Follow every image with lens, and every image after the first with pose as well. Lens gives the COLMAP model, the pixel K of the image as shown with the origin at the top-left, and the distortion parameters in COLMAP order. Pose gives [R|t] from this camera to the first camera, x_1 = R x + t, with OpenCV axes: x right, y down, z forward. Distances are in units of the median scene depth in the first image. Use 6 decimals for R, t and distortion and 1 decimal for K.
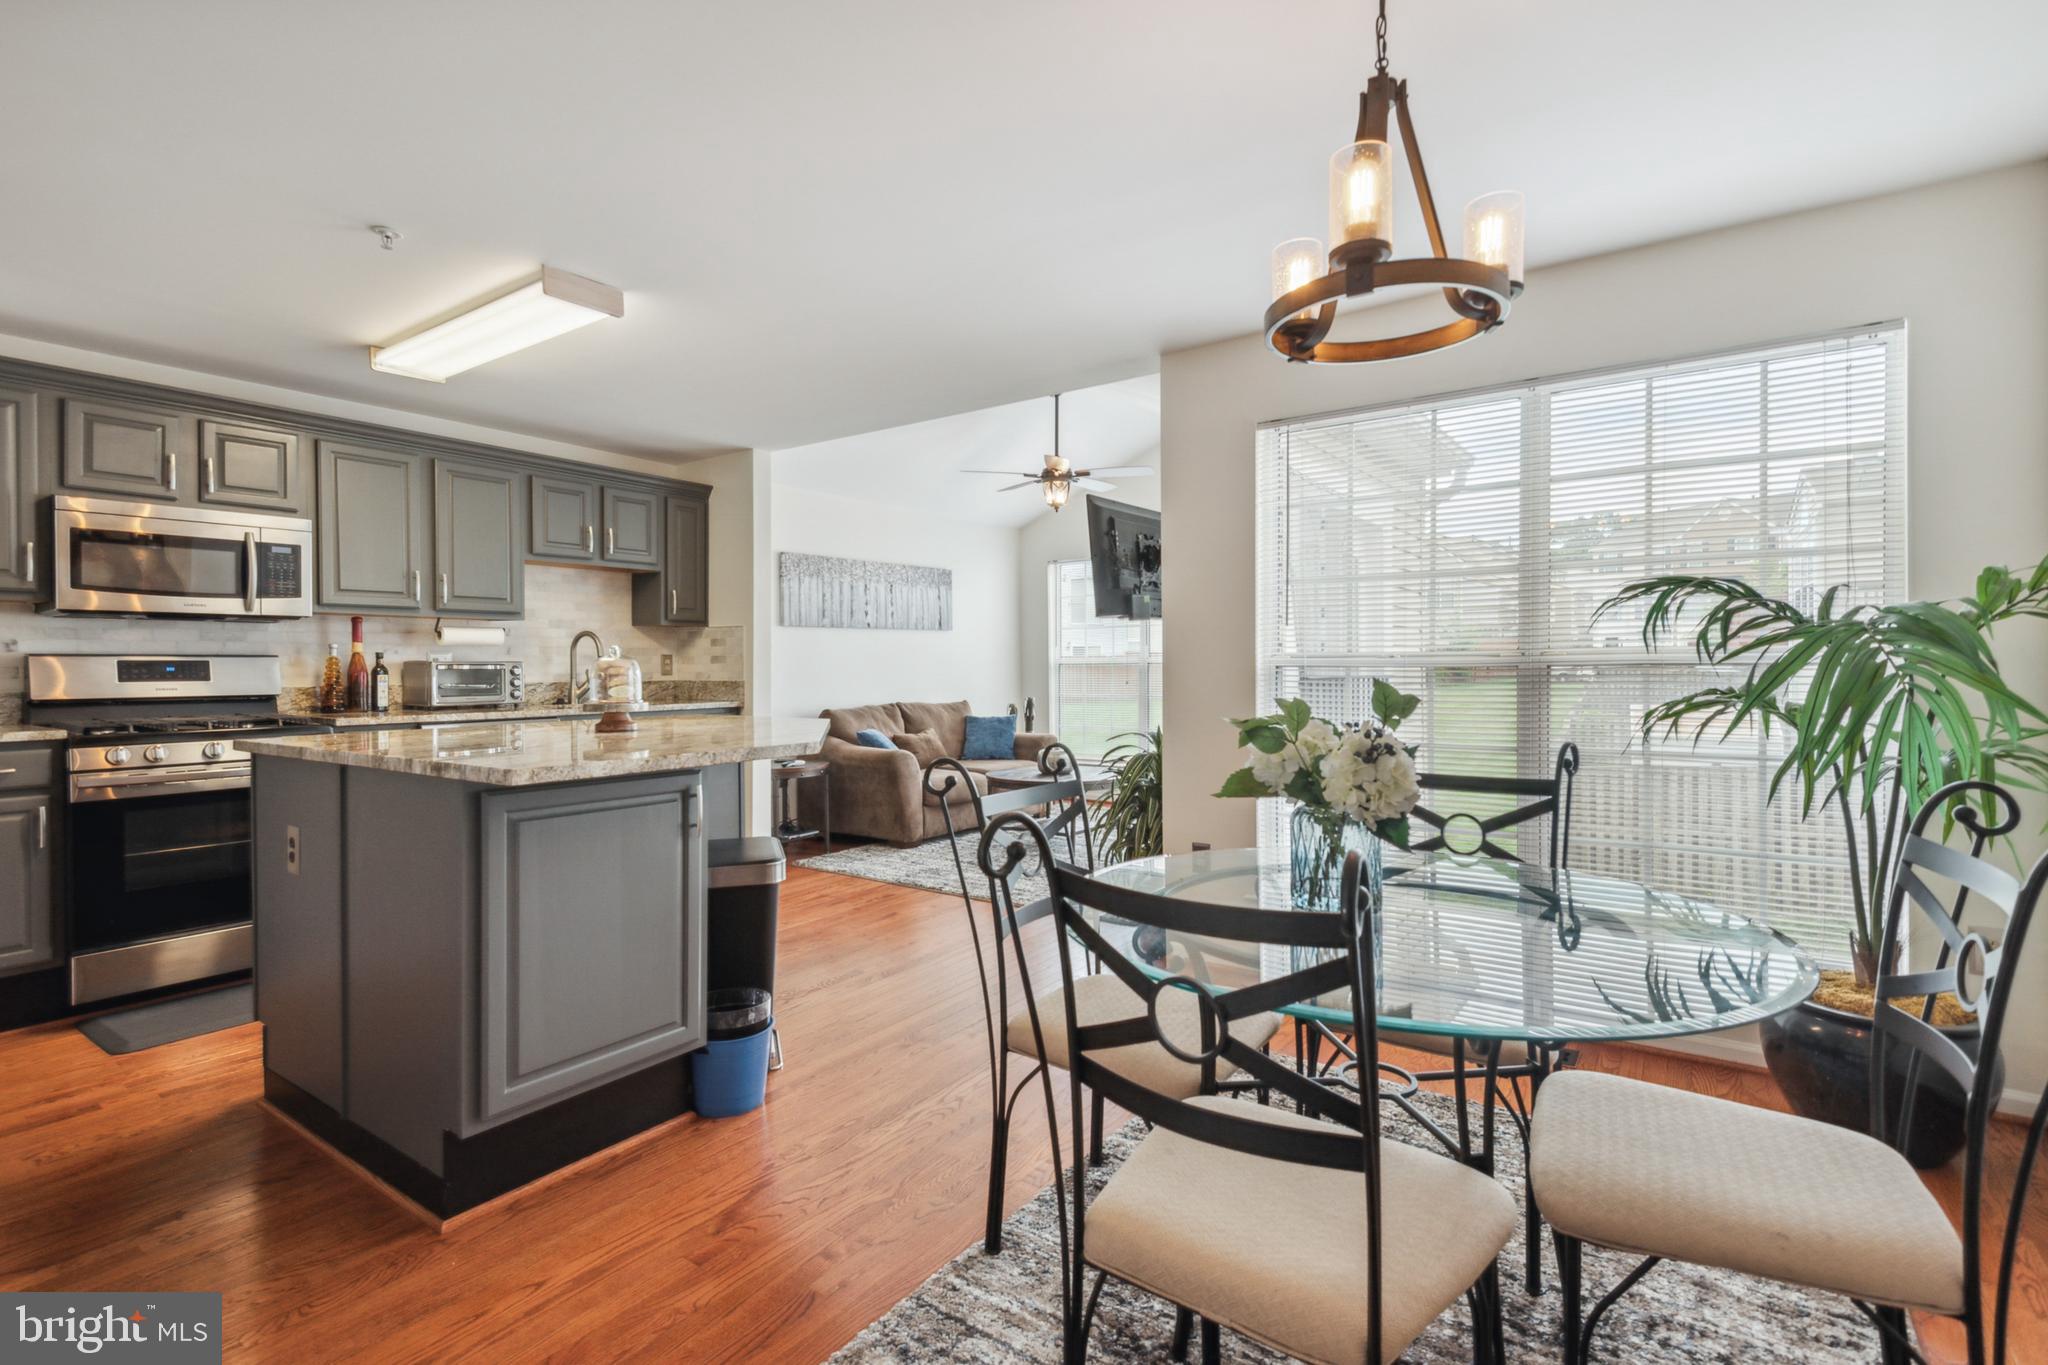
lens RADIAL K [[952.3, 0, 1066.7], [0, 952.3, 674.4], [0, 0, 1]] dist [0.001208, -0.009009]
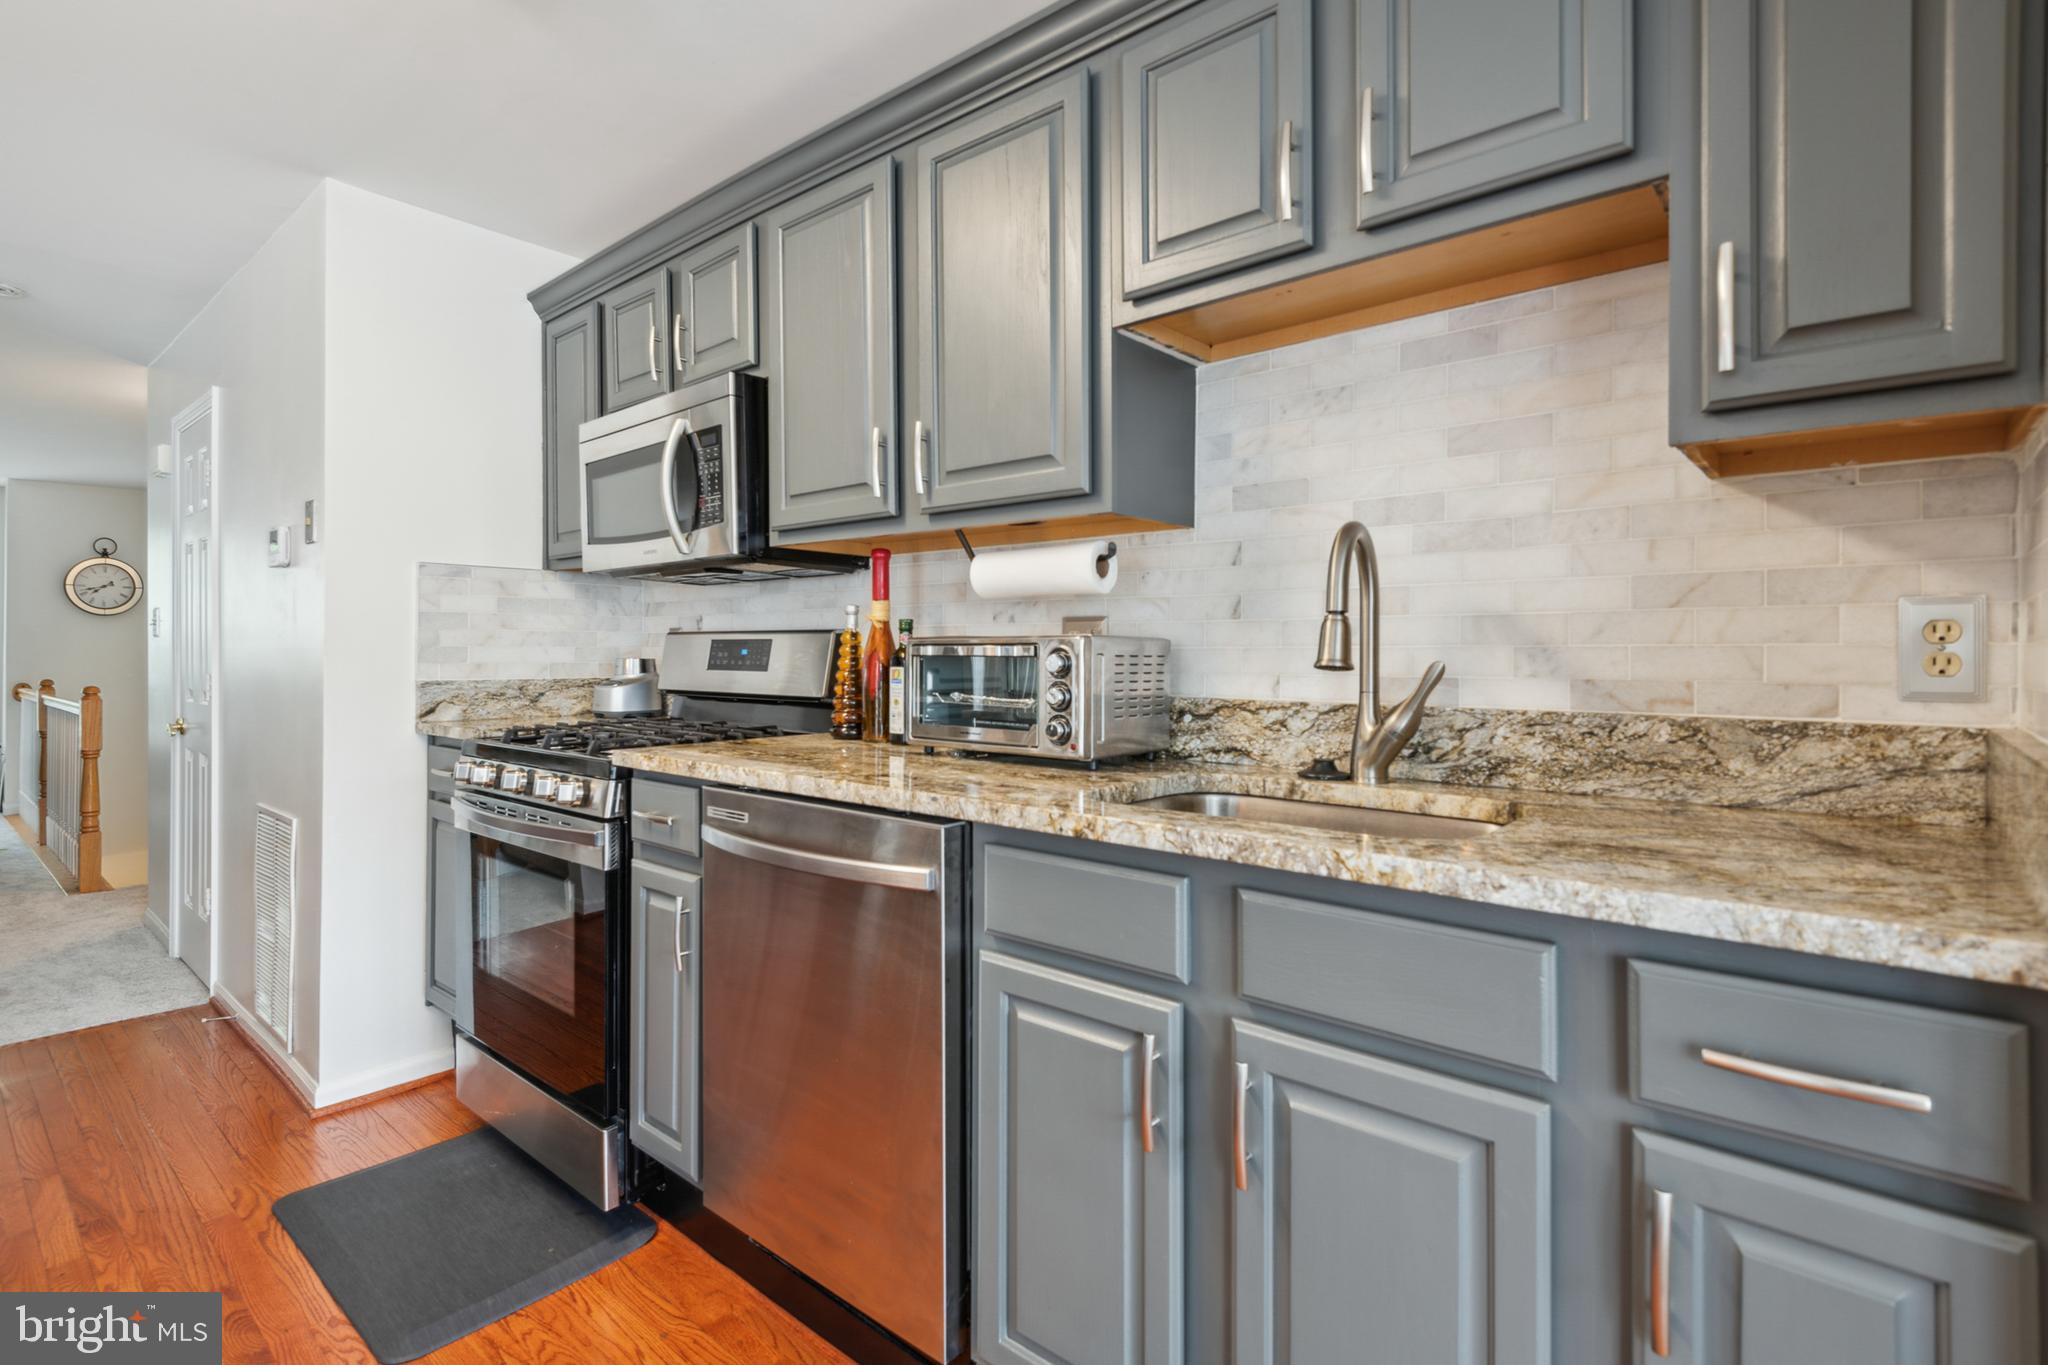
lens RADIAL K [[942.5, 0, 1030.5], [0, 942.5, 671.4], [0, 0, 1]] dist [0.016627, -0.000382]
pose [[-0.100369, 0.033179, -0.994397, -0.193568], [-0.007759, 0.999387, 0.034128, -0.010360], [0.994920, 0.011141, -0.100050, 0.808323]]
